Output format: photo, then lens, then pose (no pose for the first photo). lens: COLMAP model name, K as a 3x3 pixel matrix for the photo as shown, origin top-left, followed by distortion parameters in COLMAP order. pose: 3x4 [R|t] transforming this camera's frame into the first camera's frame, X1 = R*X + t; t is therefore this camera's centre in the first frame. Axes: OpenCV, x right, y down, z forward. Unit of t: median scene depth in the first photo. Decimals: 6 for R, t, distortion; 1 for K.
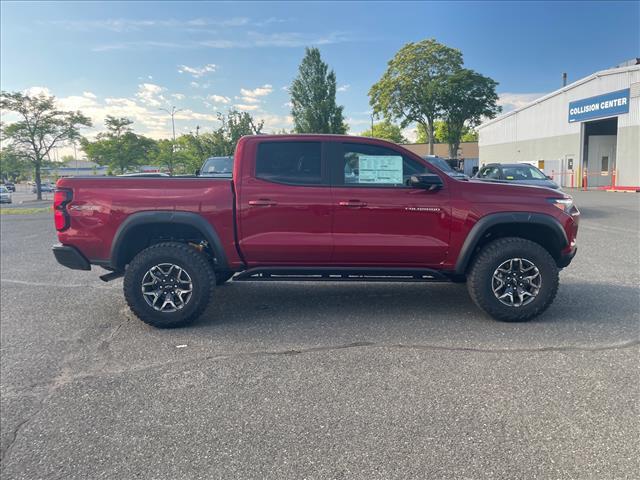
lens RADIAL K [[489.6, 0, 327.1], [0, 489.6, 238.0], [0, 0, 1]] dist [0.072775, -0.098096]
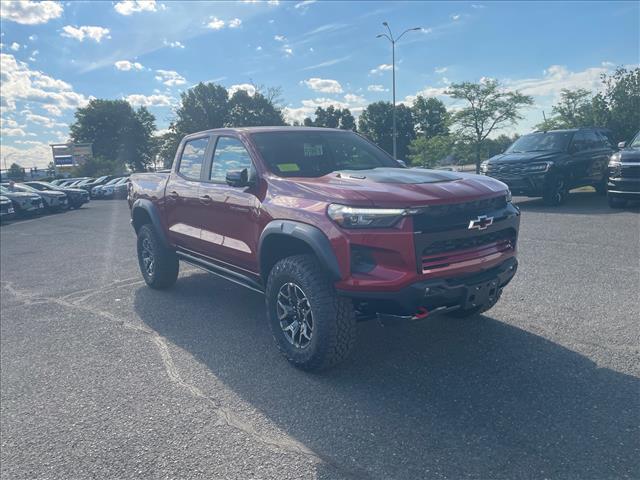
lens RADIAL K [[488.6, 0, 321.1], [0, 488.6, 232.3], [0, 0, 1]] dist [0.078983, -0.084702]
pose [[0.567256, 0.098772, -0.817597, 0.171779], [-0.067303, 0.995021, 0.073511, -0.015692], [0.820787, 0.013327, 0.571079, 0.104879]]
